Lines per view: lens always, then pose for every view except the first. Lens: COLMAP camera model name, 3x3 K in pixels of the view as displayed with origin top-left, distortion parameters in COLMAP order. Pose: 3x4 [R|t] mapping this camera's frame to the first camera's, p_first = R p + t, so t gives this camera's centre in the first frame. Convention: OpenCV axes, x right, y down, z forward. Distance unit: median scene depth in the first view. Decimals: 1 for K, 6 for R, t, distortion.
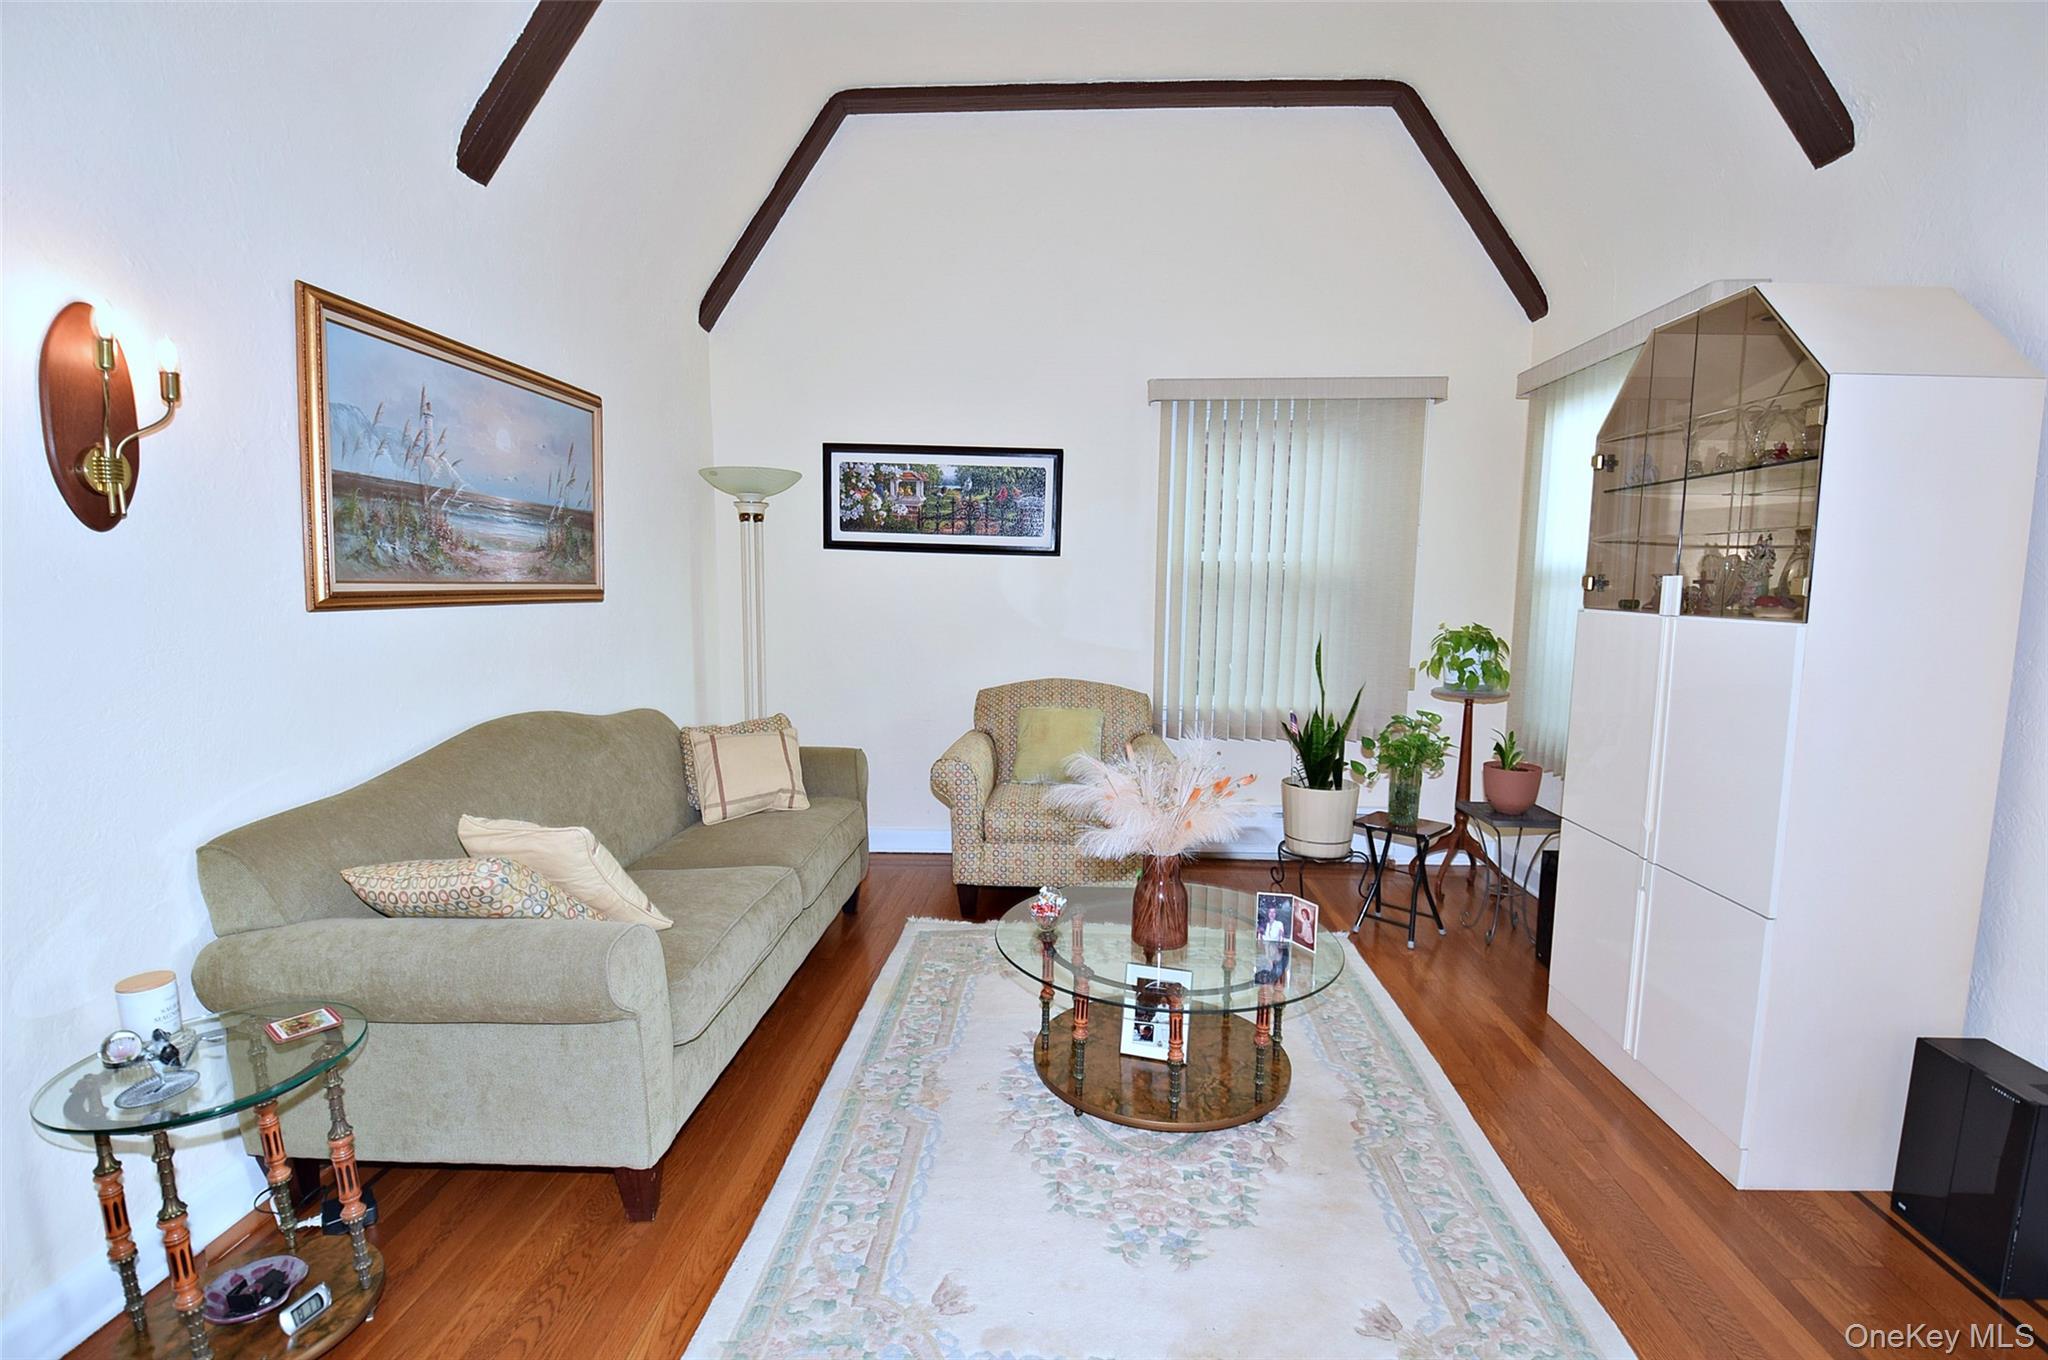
lens RADIAL K [[963.0, 0, 1024.0], [0, 963.0, 680.0], [0, 0, 1]] dist [0.000520, -0.000077]
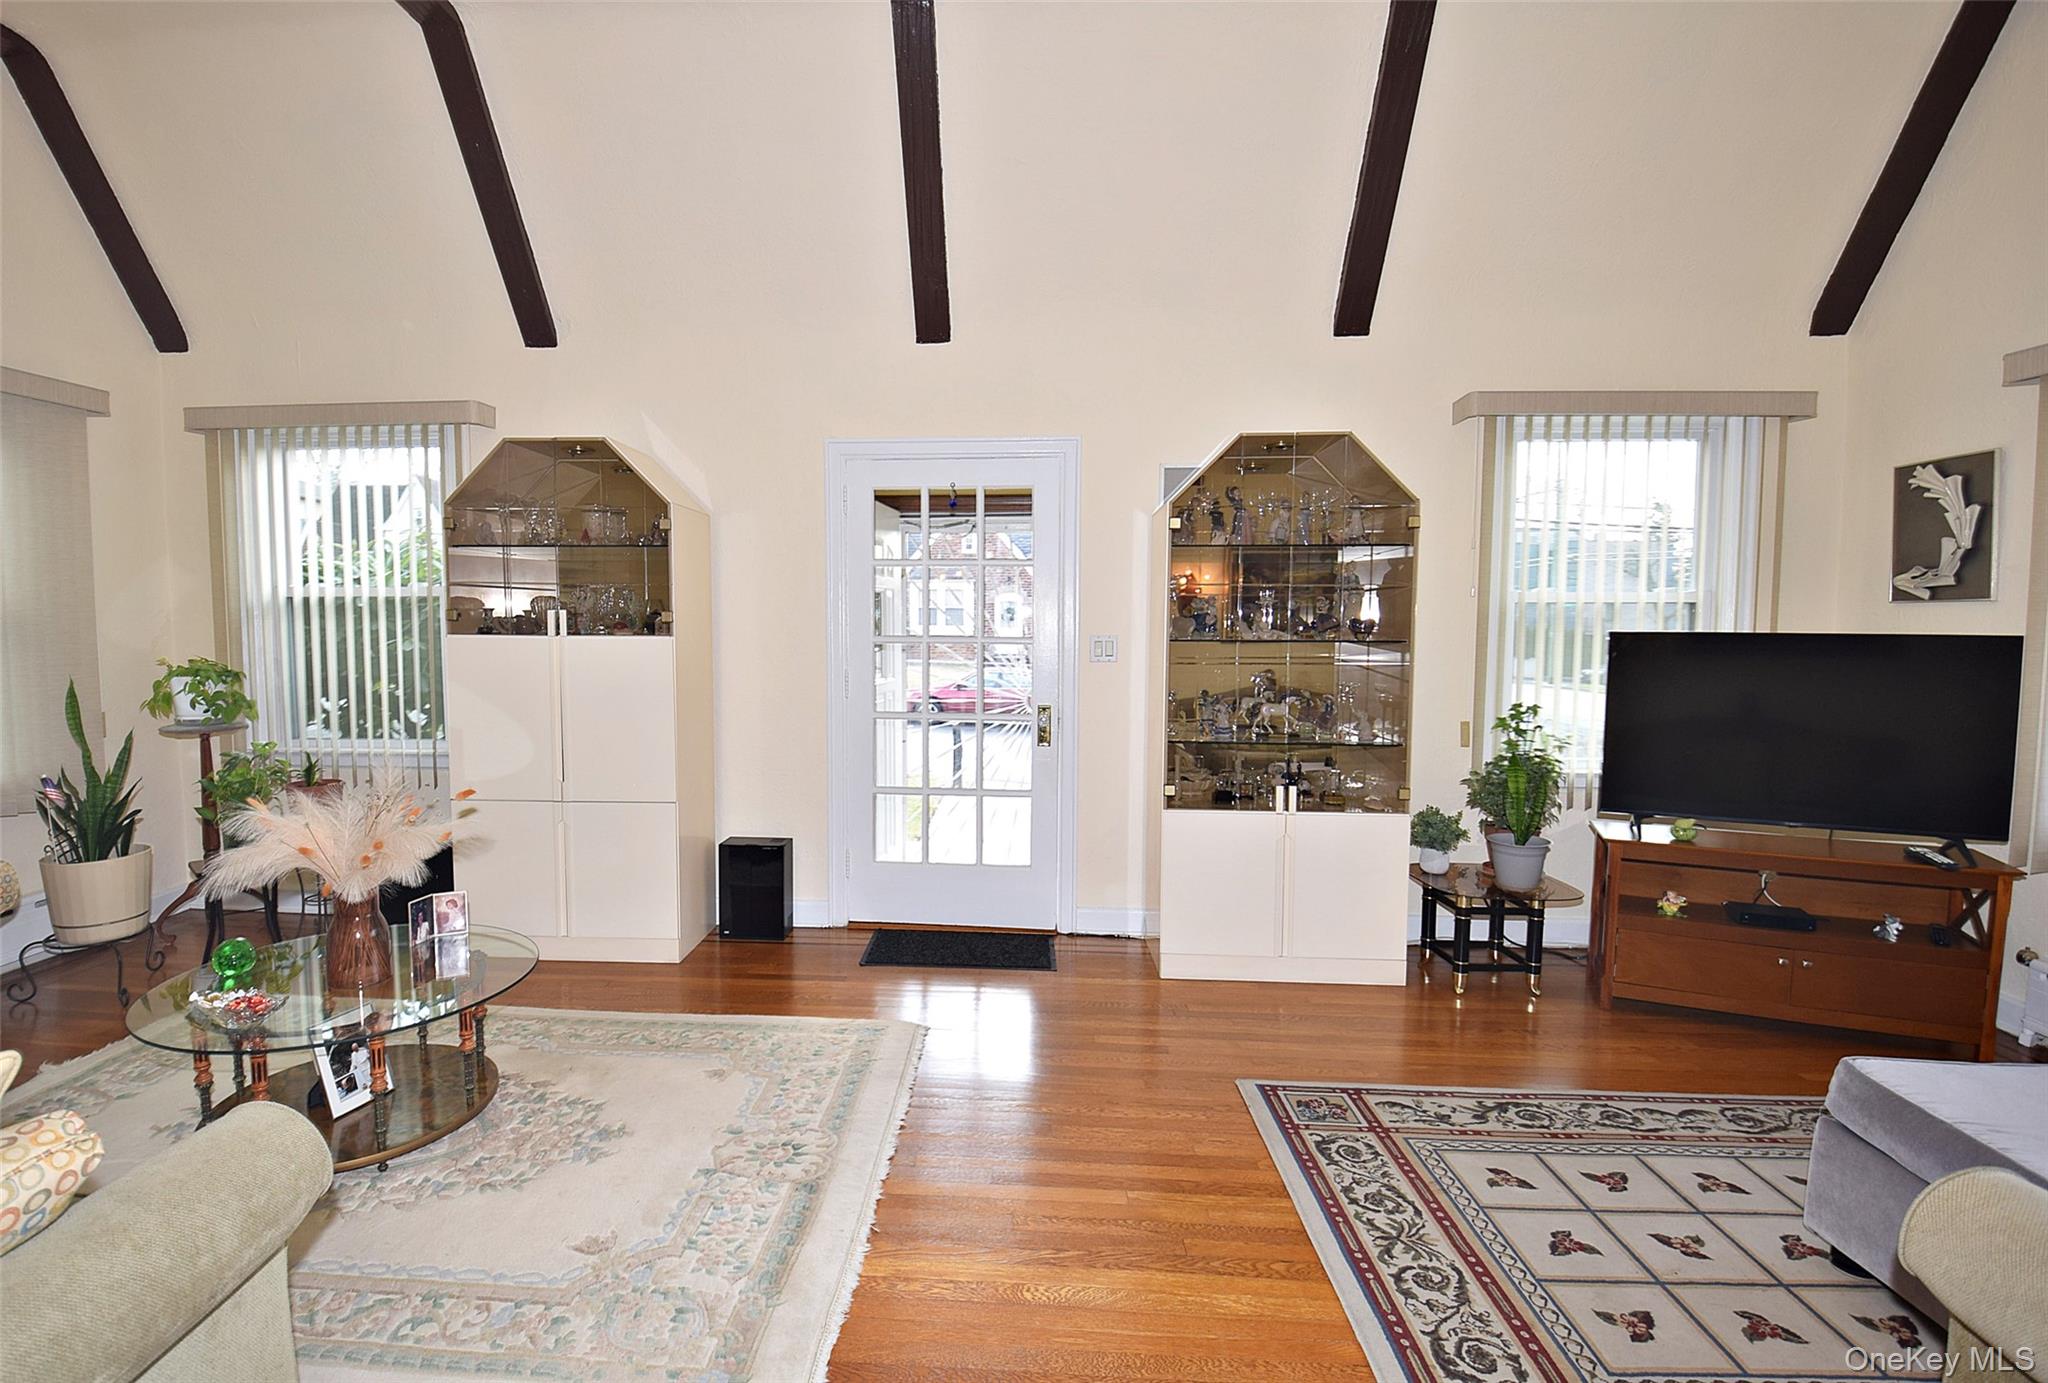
lens RADIAL K [[885.9, 0, 1024.0], [0, 885.9, 691.5], [0, 0, 1]] dist [0.000413, -0.000073]
pose [[-0.014382, -0.085044, 0.996273, -0.727611], [0.105020, 0.990737, 0.086087, -0.024757], [-0.994366, 0.105867, -0.005318, 0.300026]]
